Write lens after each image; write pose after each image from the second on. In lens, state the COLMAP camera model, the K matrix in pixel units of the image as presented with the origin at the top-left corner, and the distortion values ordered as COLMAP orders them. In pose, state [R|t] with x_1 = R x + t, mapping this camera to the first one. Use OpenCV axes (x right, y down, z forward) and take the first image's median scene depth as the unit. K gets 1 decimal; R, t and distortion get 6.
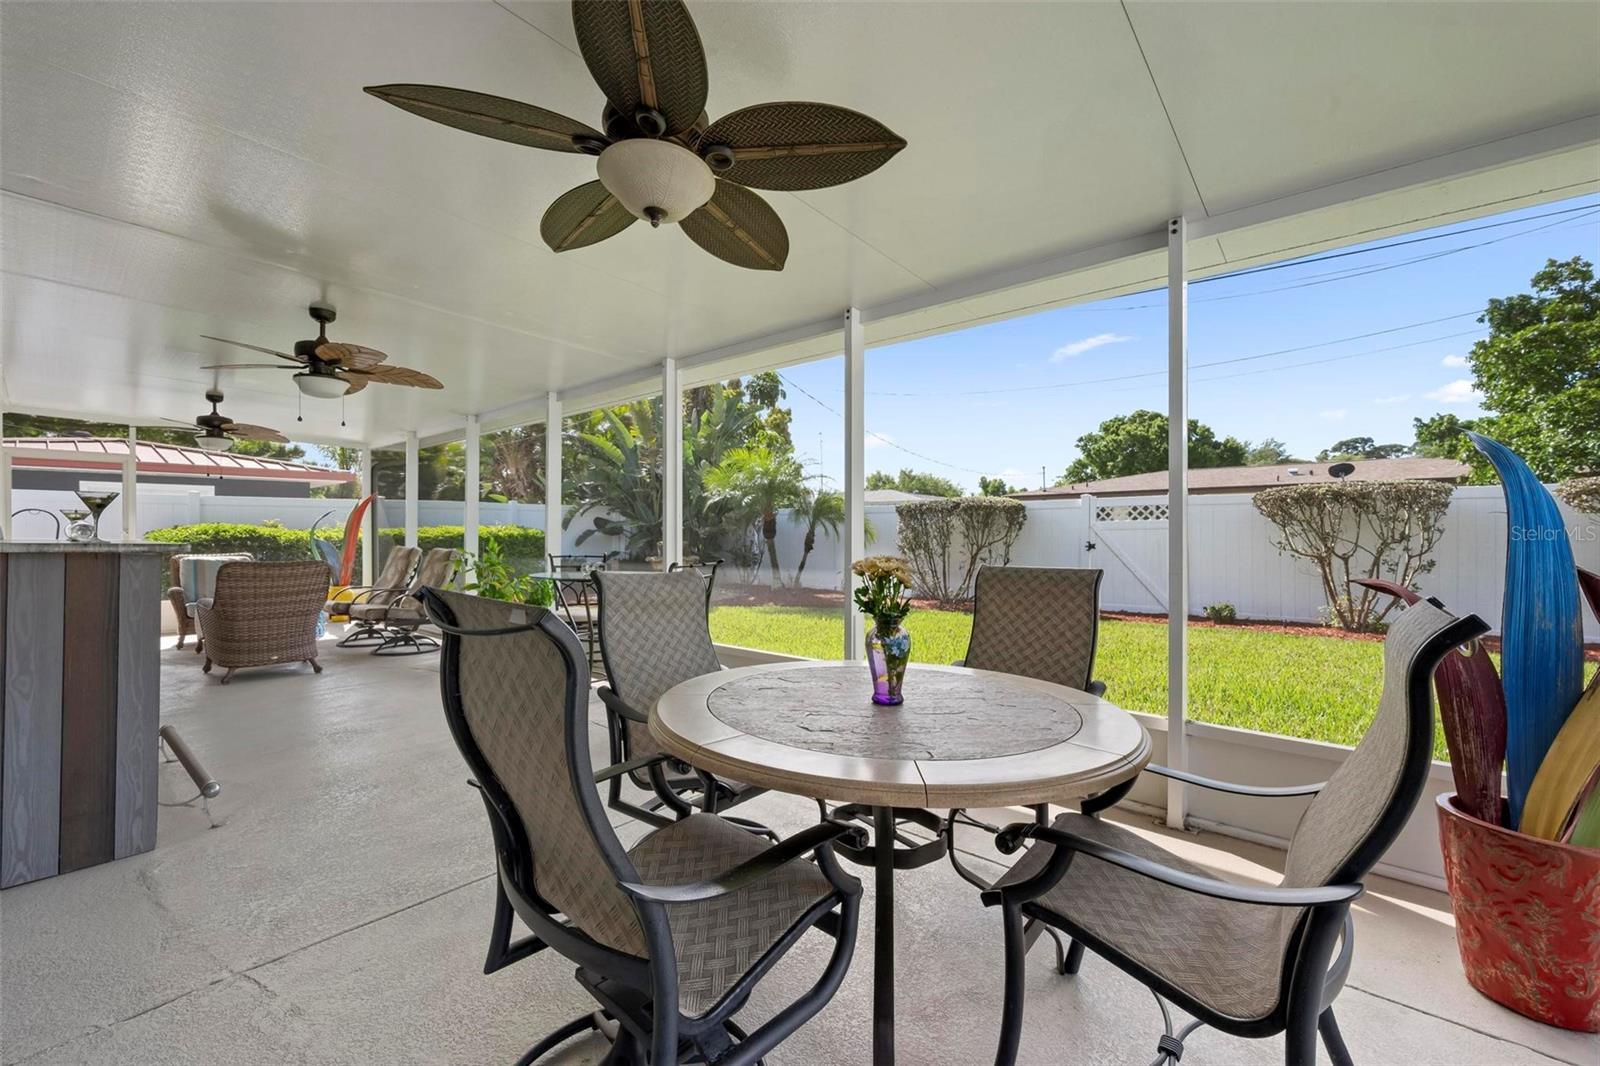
lens RADIAL K [[679.2, 0, 799.9], [0, 679.2, 533.2], [0, 0, 1]] dist [0.002046, 0.000371]
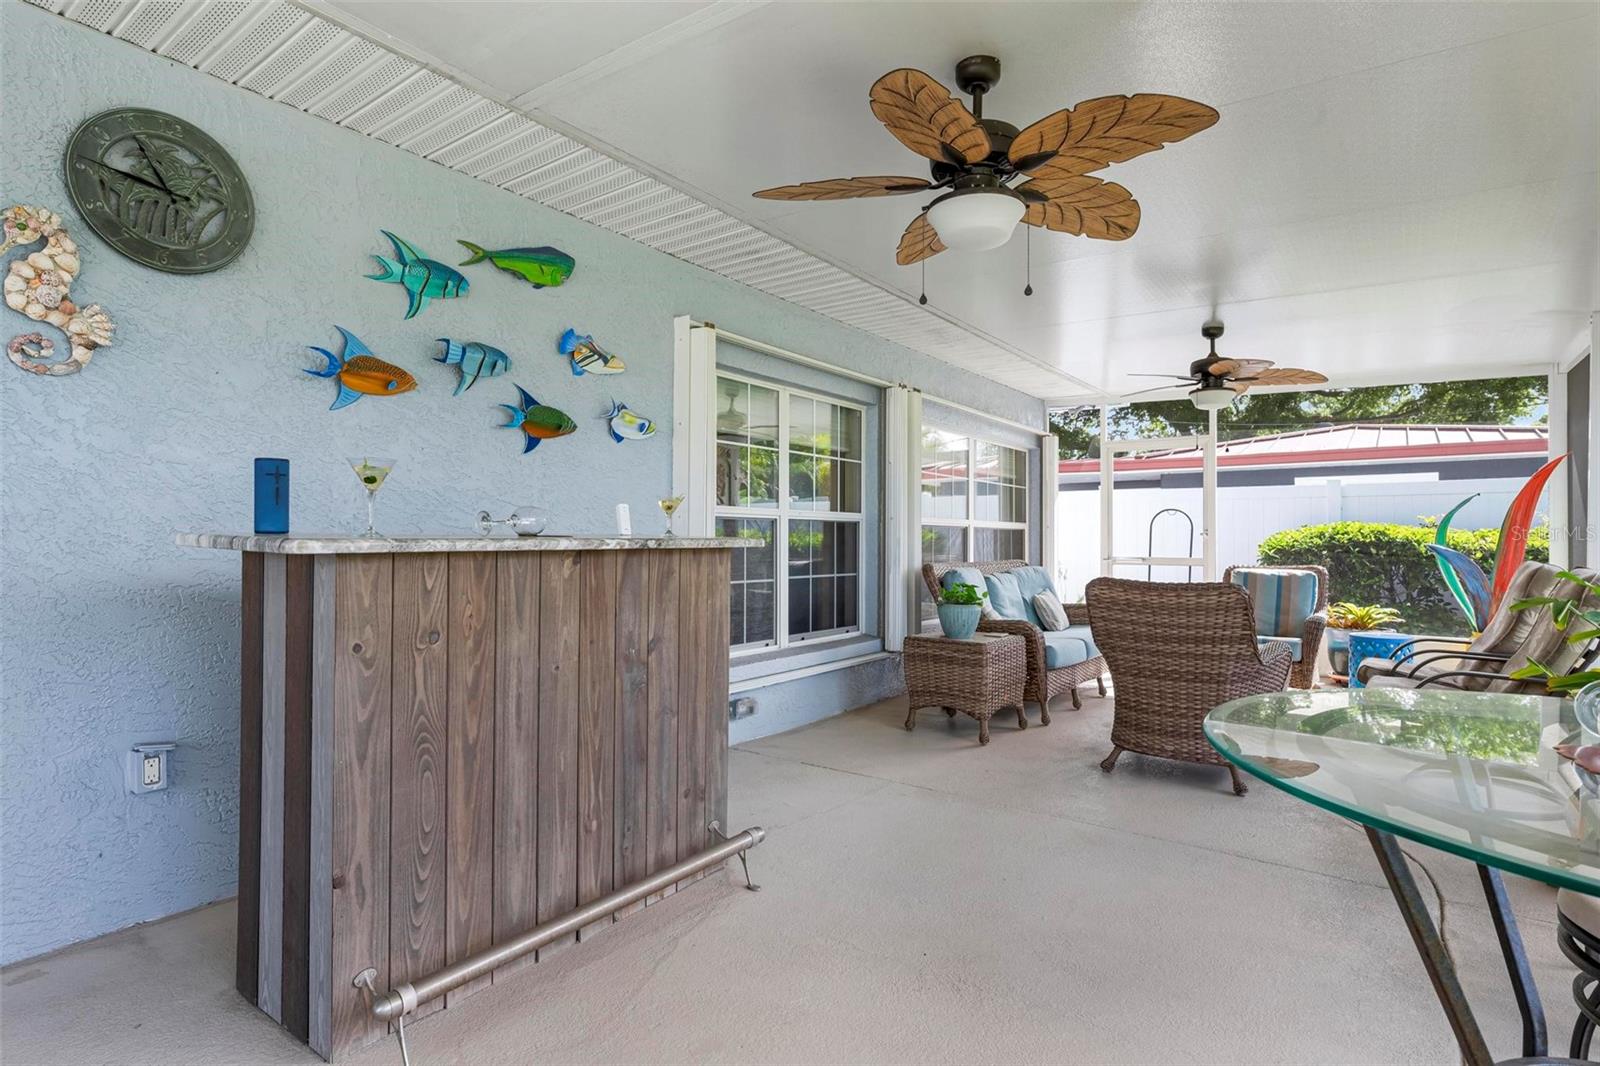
lens RADIAL K [[819.1, 0, 799.7], [0, 819.1, 532.5], [0, 0, 1]] dist [-0.004507, 0.001017]
pose [[0.074382, -0.008676, -0.997192, -0.090981], [-0.000875, 0.999961, -0.008766, 0.006086], [0.997229, 0.001525, 0.074371, 0.536151]]
